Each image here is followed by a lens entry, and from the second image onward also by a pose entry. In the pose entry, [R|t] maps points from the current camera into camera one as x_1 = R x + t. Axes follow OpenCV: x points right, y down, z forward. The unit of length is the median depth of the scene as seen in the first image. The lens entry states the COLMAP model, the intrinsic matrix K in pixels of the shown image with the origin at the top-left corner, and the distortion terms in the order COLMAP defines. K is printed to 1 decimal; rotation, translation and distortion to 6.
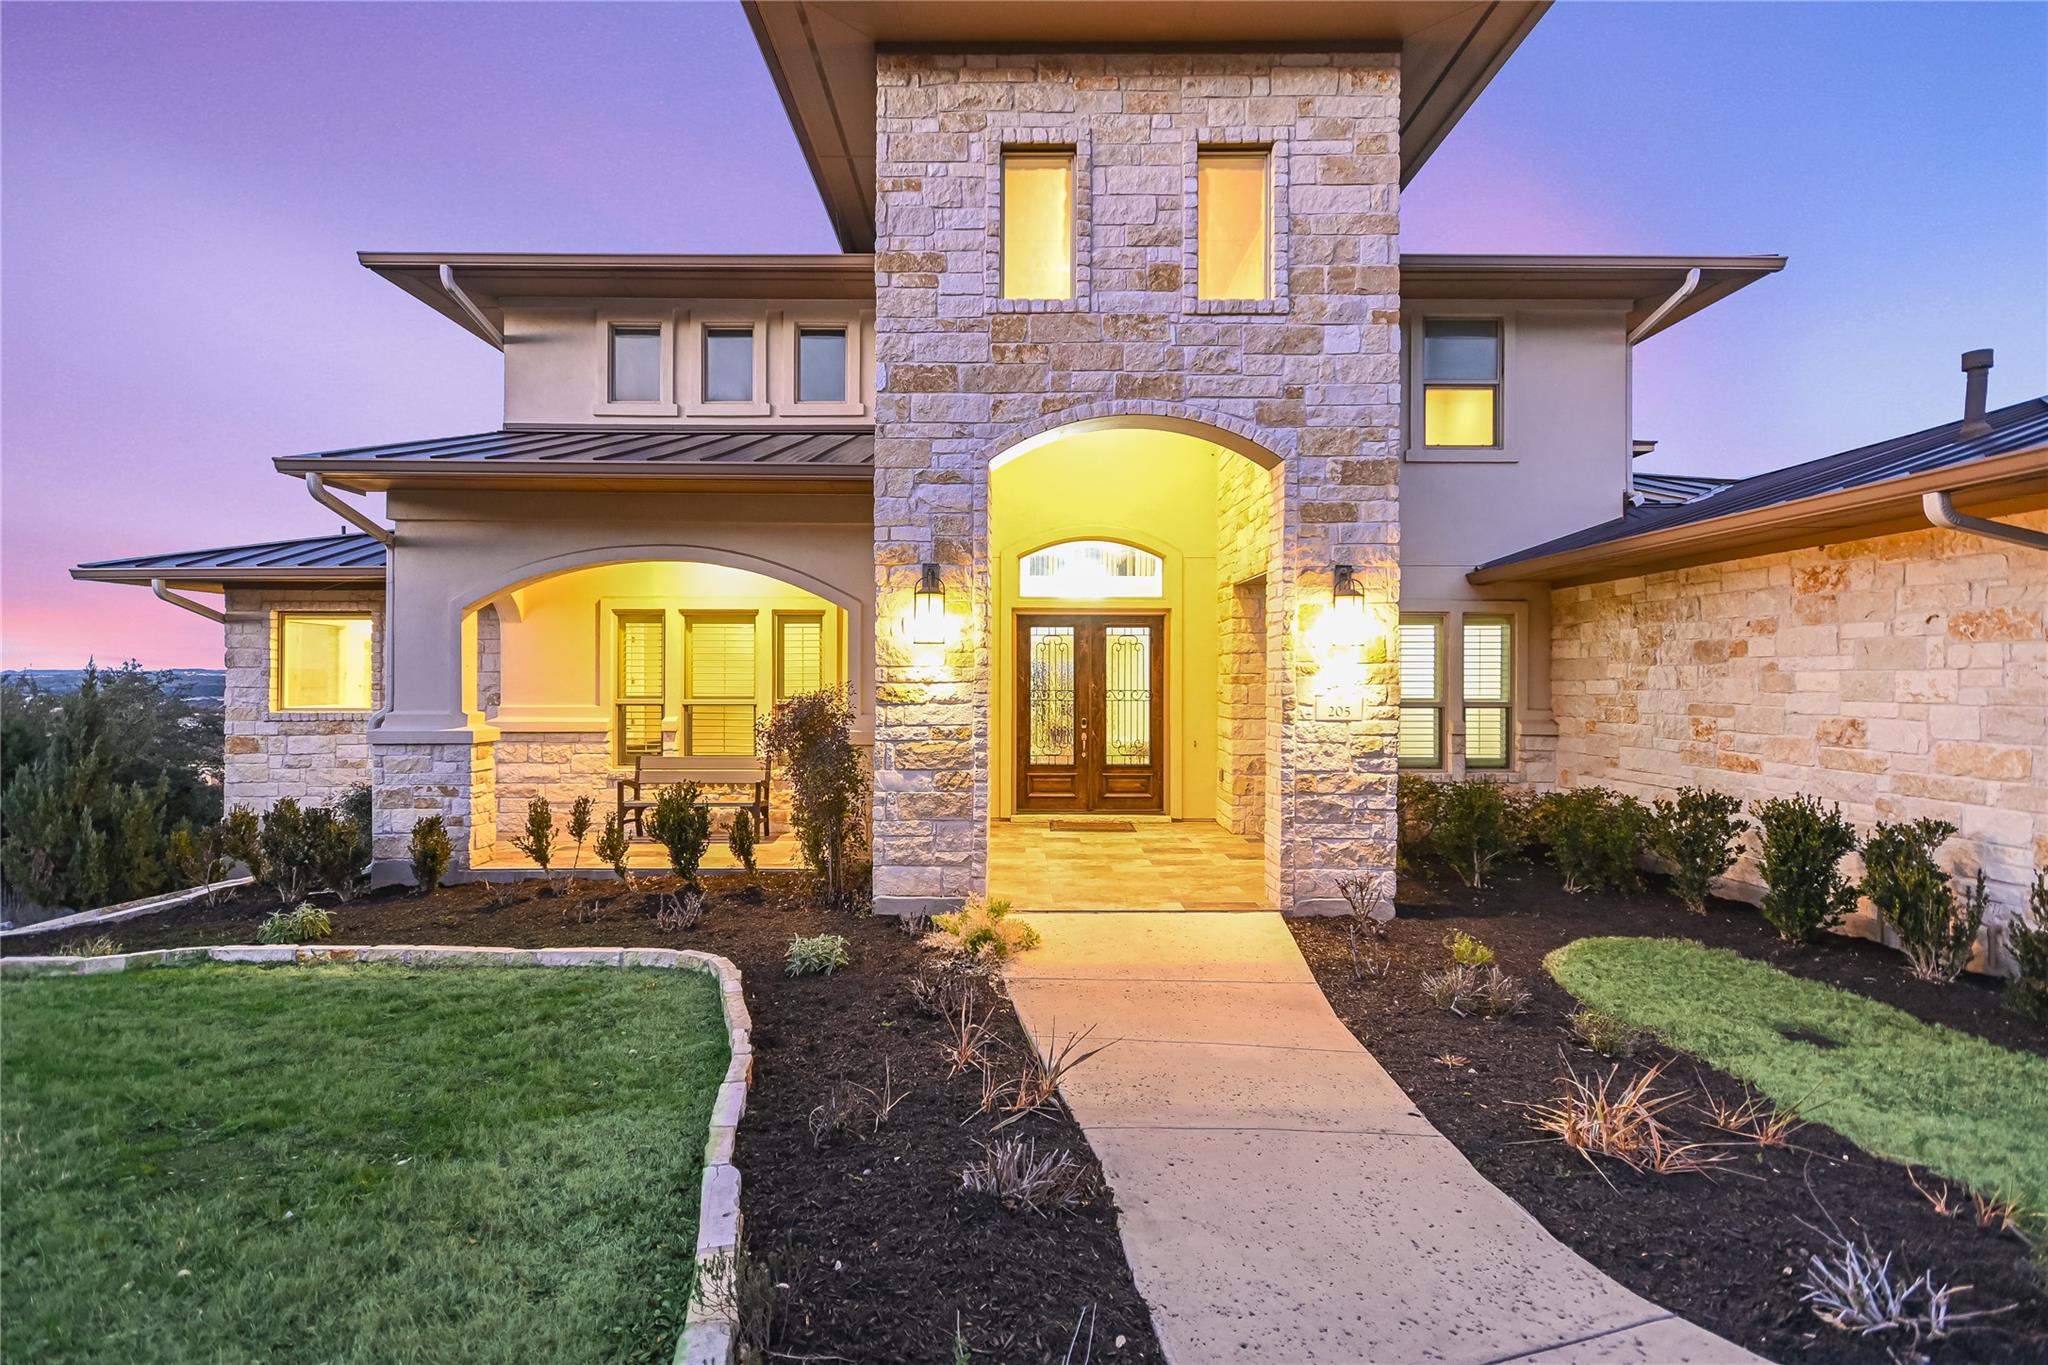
lens RADIAL K [[969.8, 0, 1021.7], [0, 969.8, 675.7], [0, 0, 1]] dist [0.012582, -0.000256]
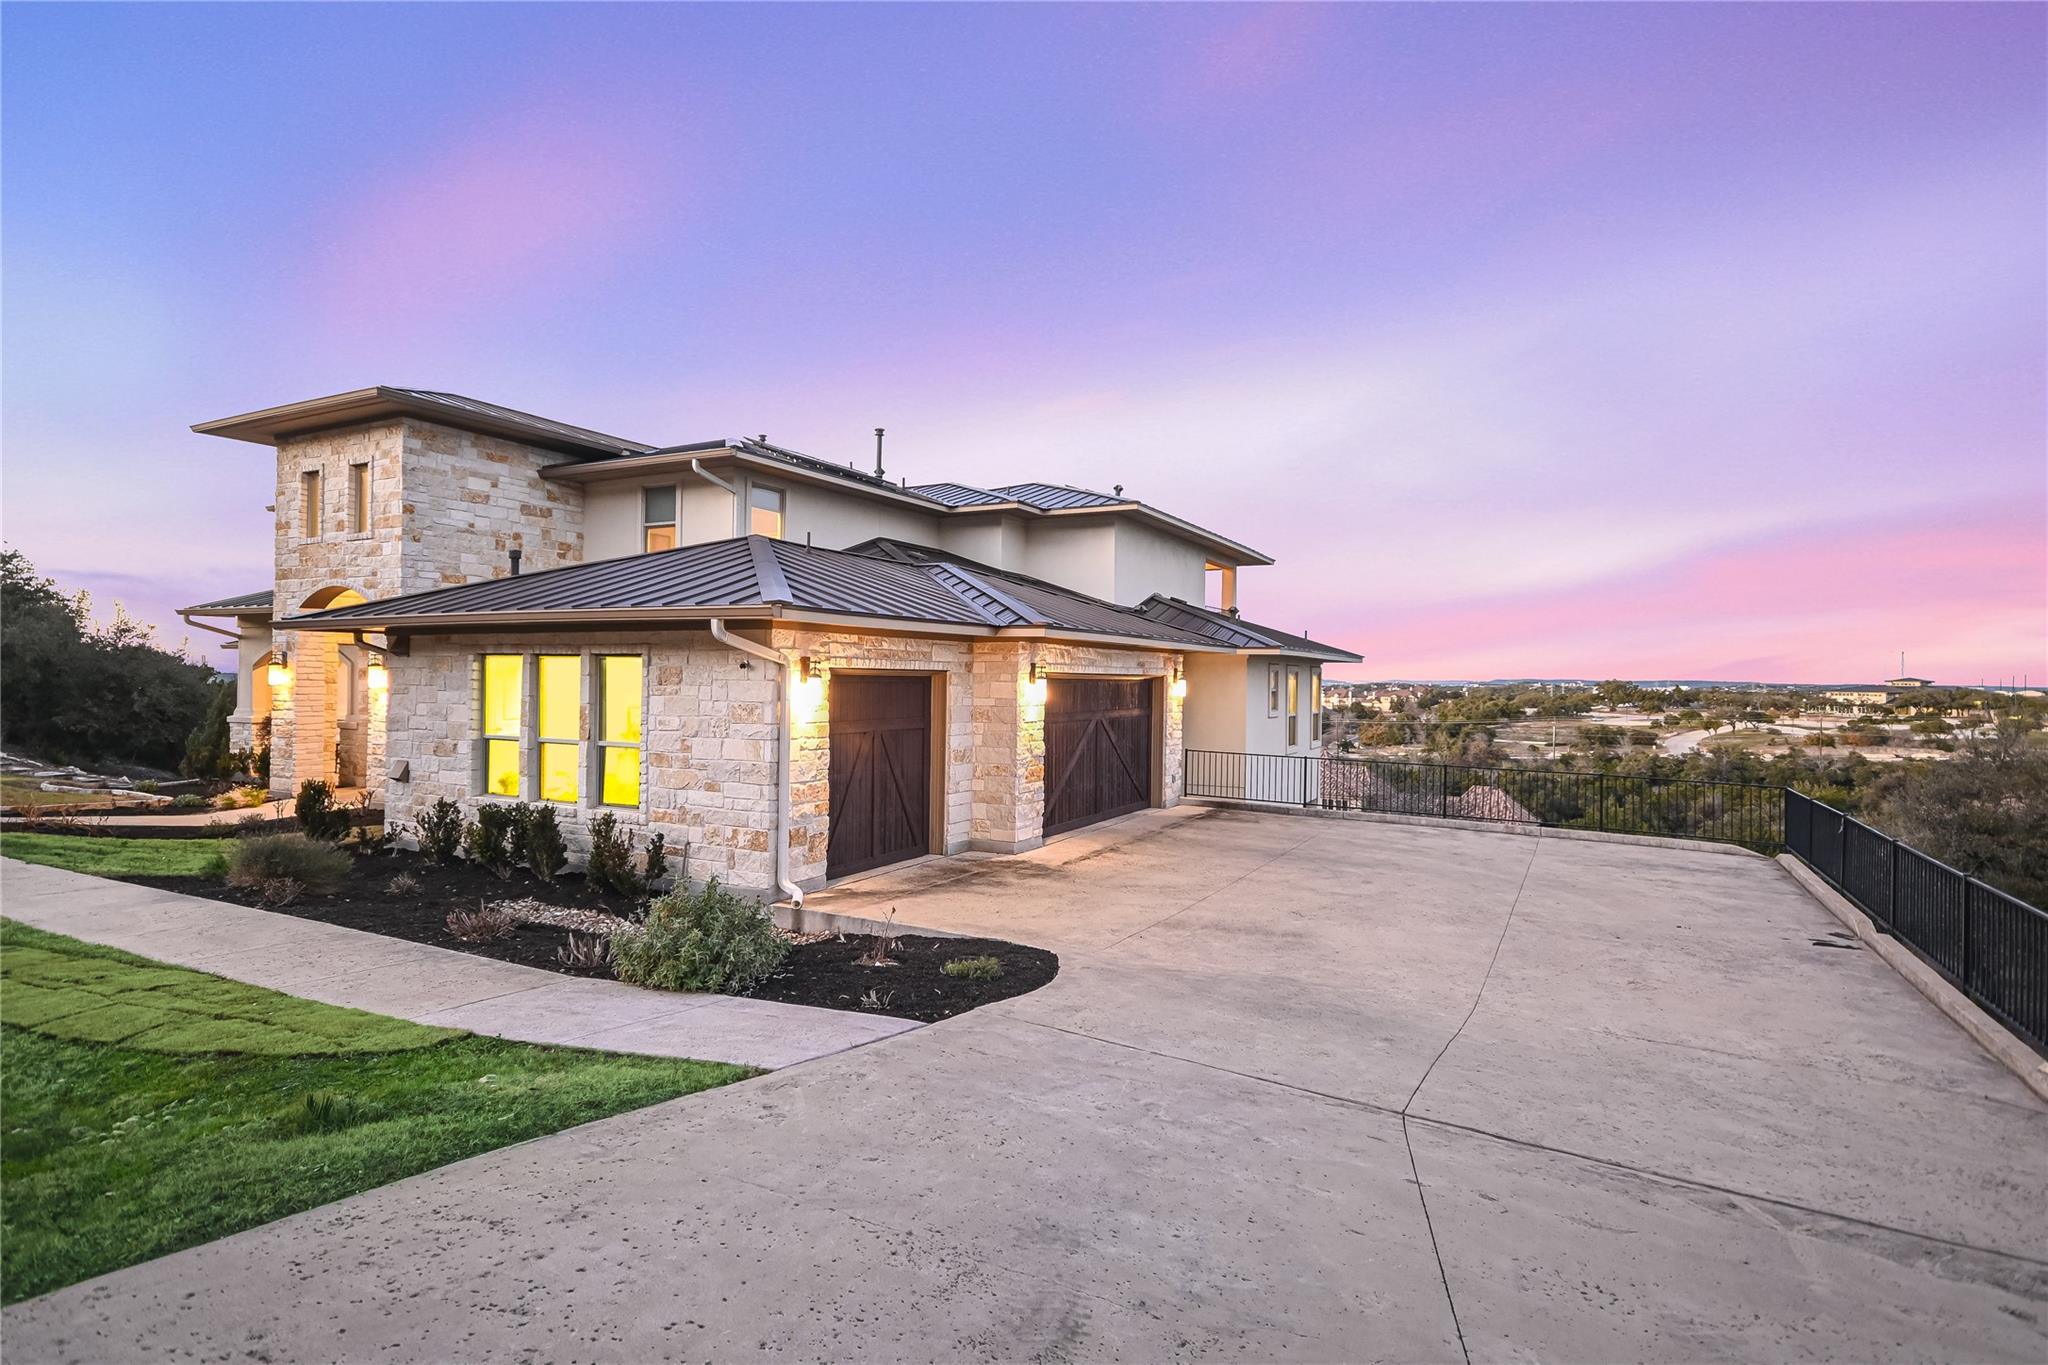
lens RADIAL K [[1039.8, 0, 1023.8], [0, 1039.8, 677.1], [0, 0, 1]] dist [-0.001386, -0.000105]
pose [[0.878855, 0.008056, -0.477020, 2.716799], [-0.009824, 0.999951, -0.001212, -0.065737], [0.476987, 0.005751, 0.878891, -0.376984]]
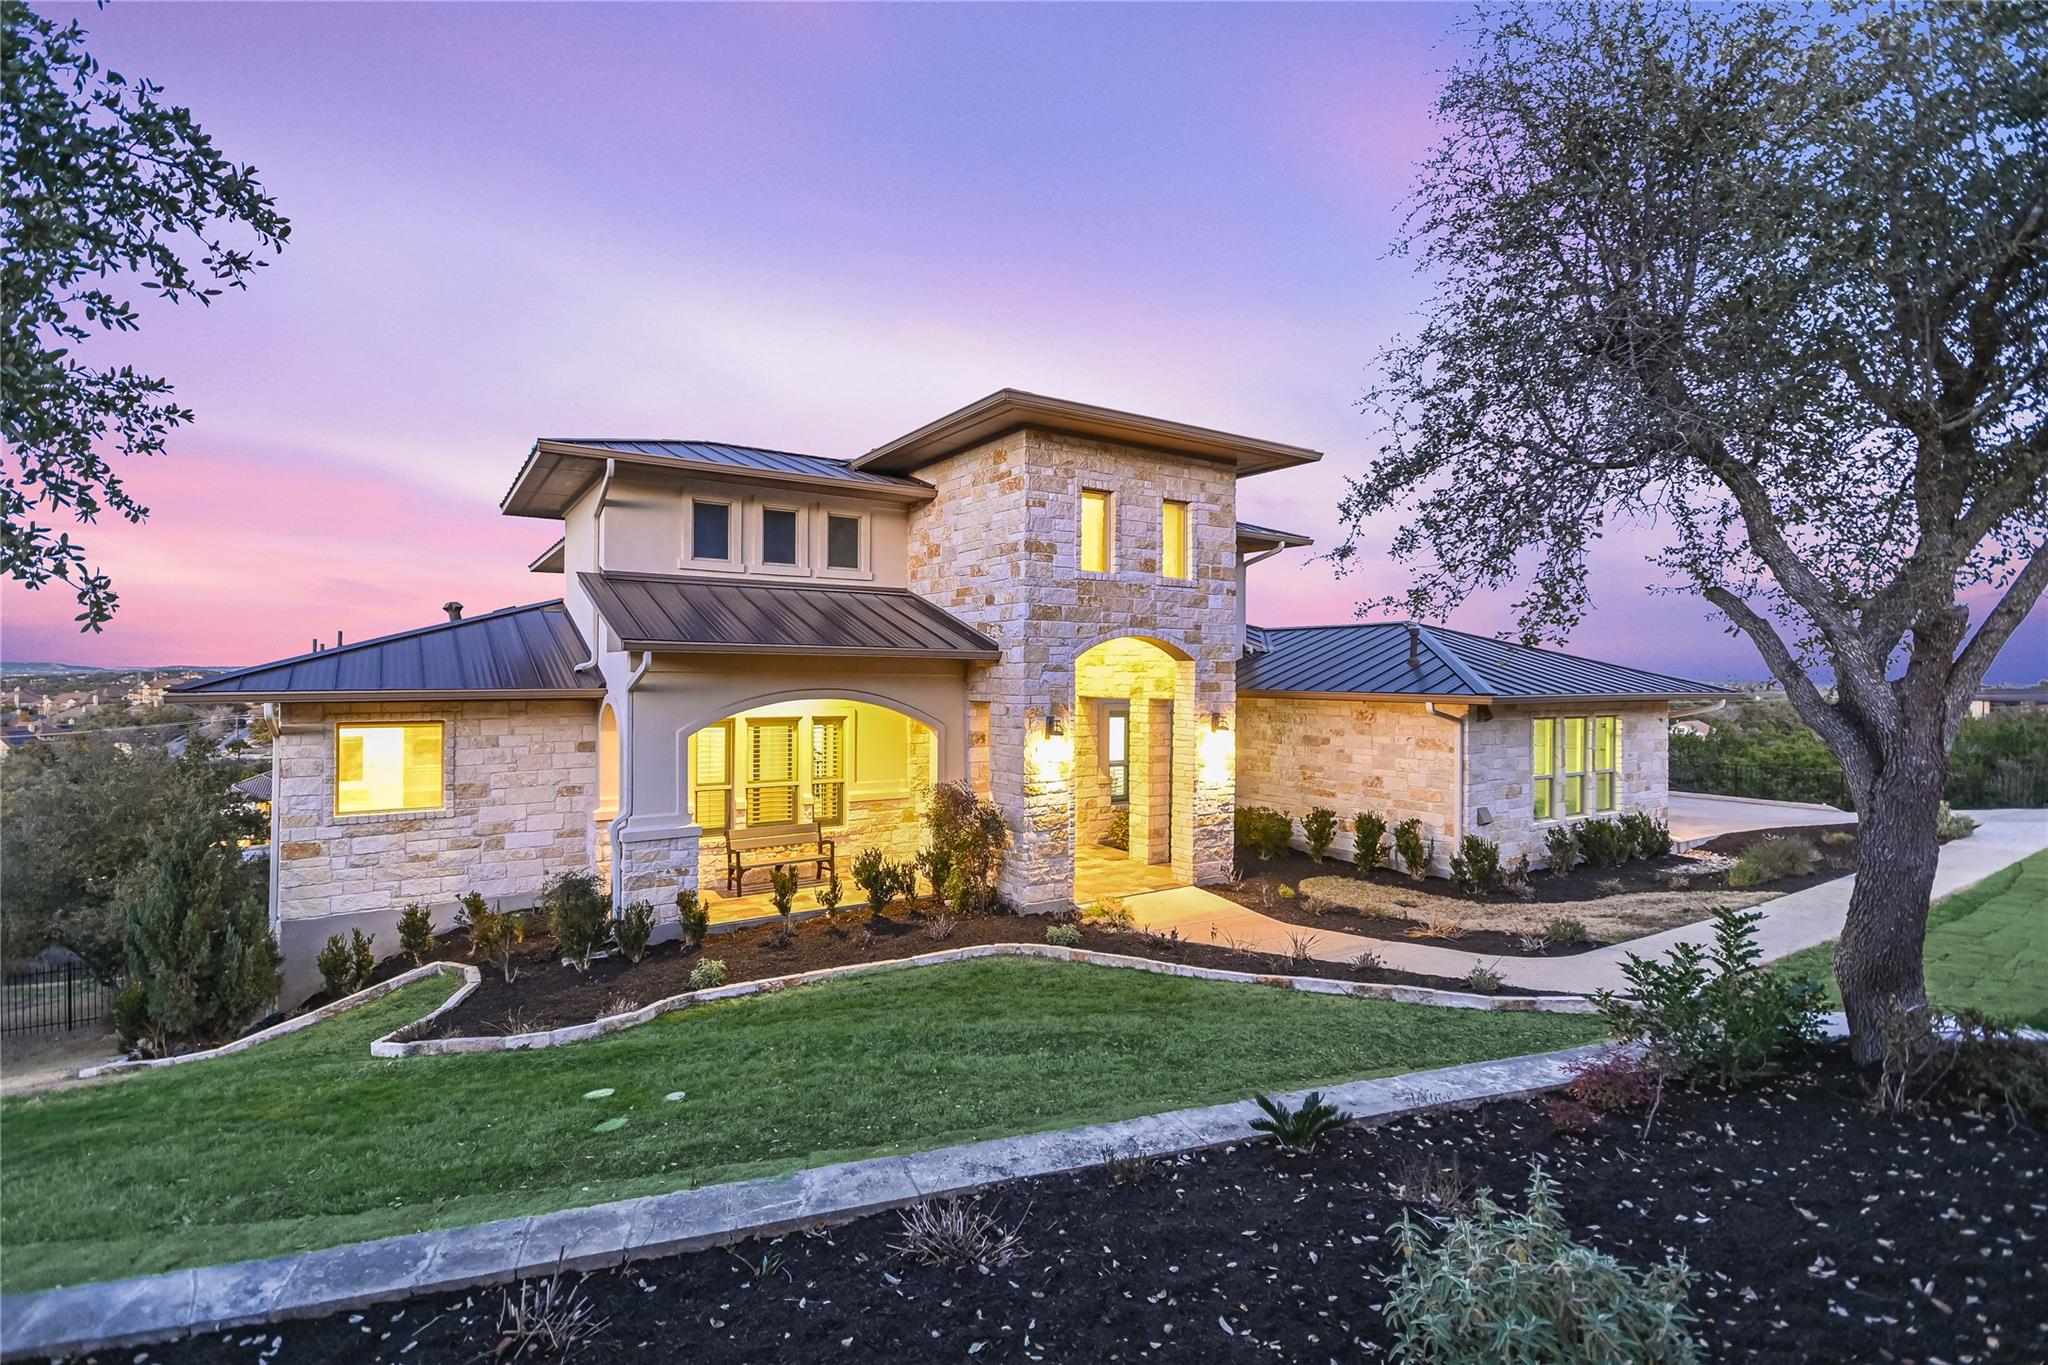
lens RADIAL K [[947.4, 0, 1026.4], [0, 947.4, 681.2], [0, 0, 1]] dist [0.002226, 0.000342]
pose [[0.835173, -0.000126, 0.549988, -1.093642], [-0.006502, 0.999928, 0.010103, -0.197050], [-0.549949, -0.012014, 0.835112, -0.441665]]
